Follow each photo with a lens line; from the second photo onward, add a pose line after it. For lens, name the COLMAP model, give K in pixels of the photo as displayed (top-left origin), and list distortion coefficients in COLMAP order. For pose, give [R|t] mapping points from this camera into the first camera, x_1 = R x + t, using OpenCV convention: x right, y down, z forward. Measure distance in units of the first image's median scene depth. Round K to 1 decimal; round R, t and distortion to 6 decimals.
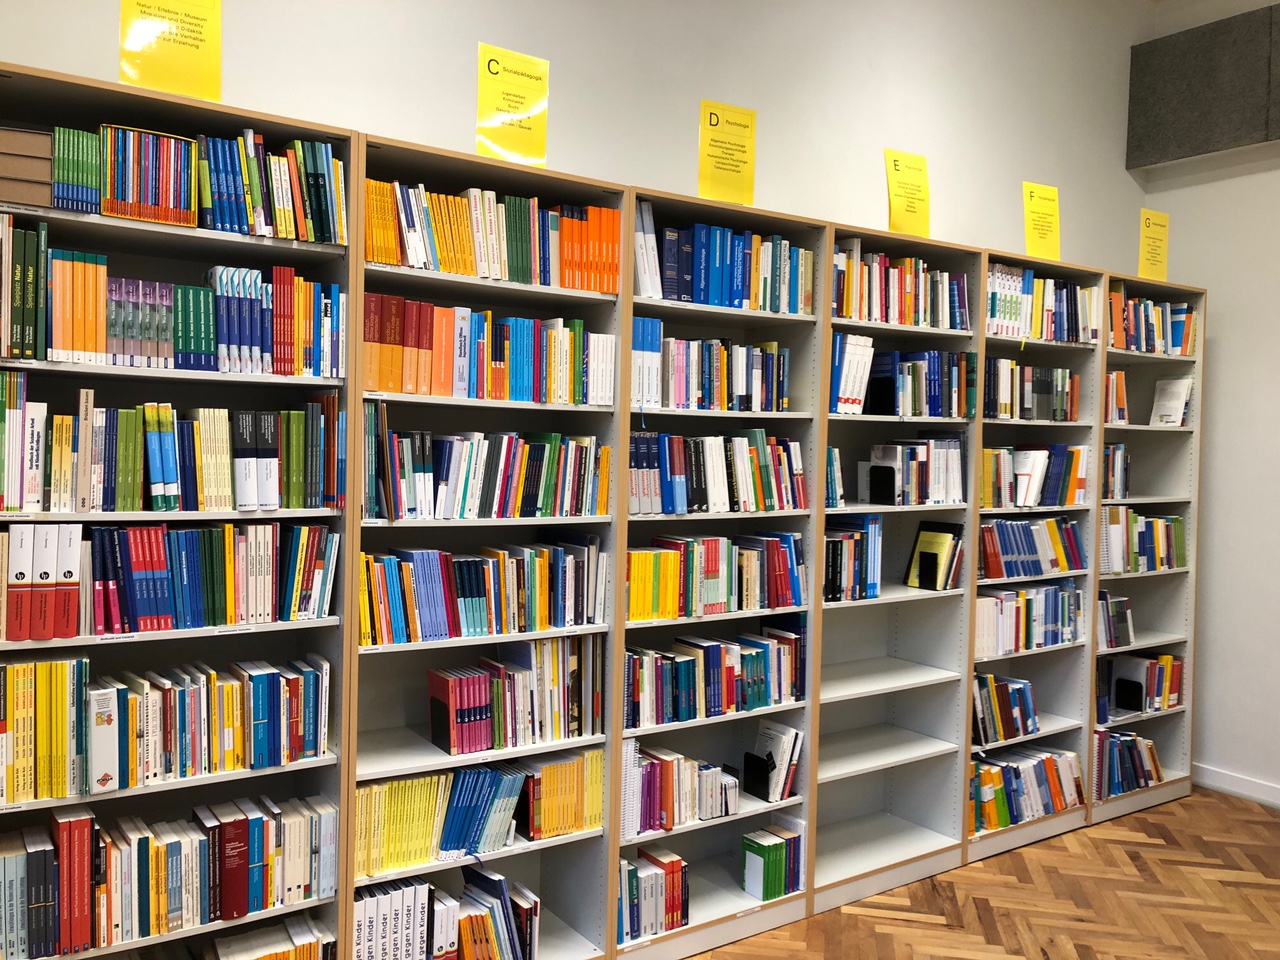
lens RADIAL K [[1041.0, 0, 641.8], [0, 1041.0, 475.4], [0, 0, 1]] dist [0.016709, -0.021808]
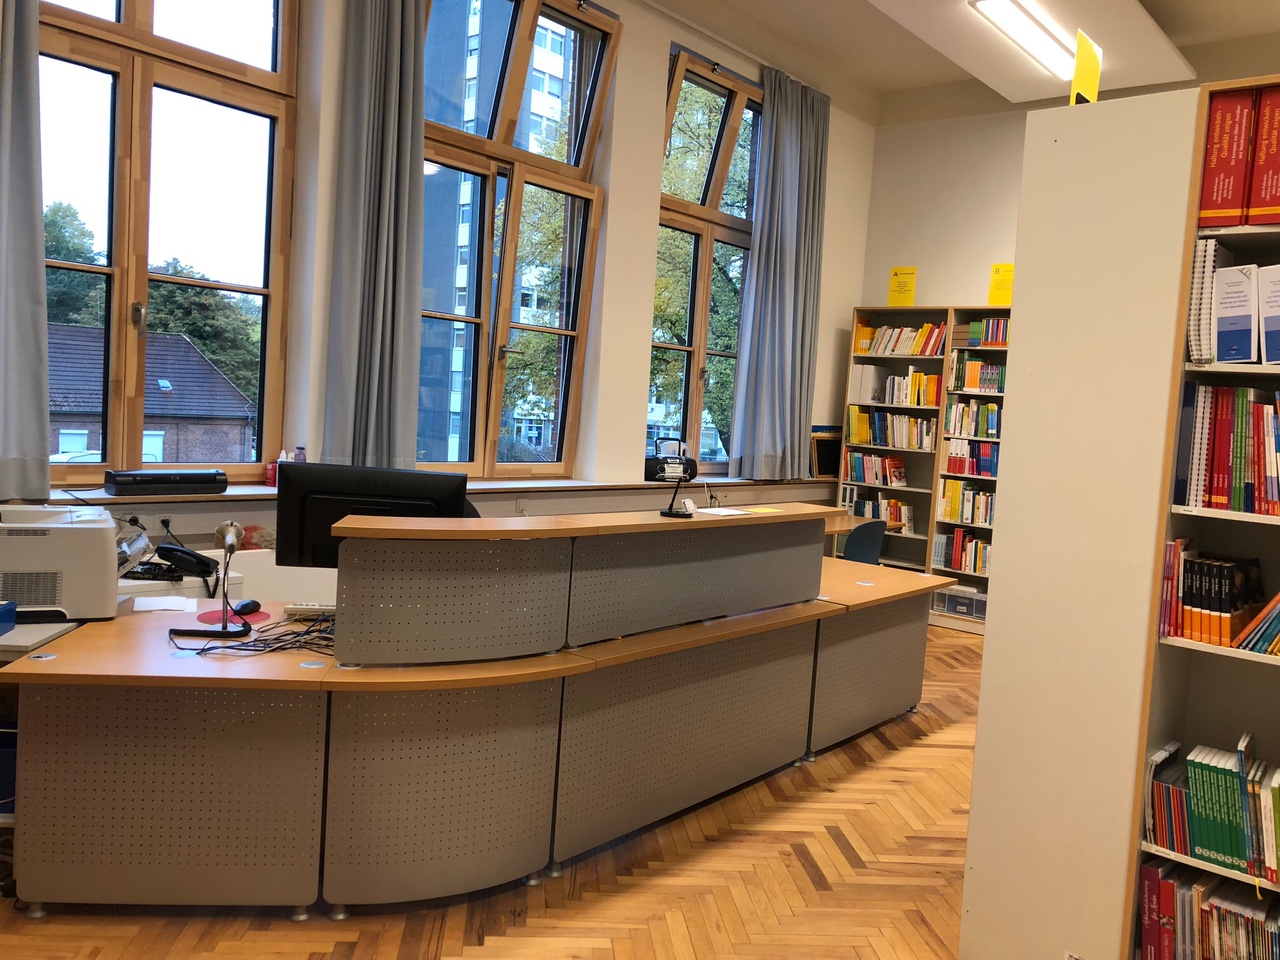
lens RADIAL K [[1041.0, 0, 643.3], [0, 1041.0, 476.3], [0, 0, 1]] dist [0.016709, -0.021808]
pose [[0.256167, 0.058898, -0.964836, 2.246354], [-0.087444, 0.995461, 0.037551, 0.118630], [0.962669, 0.074749, 0.260155, -0.788410]]
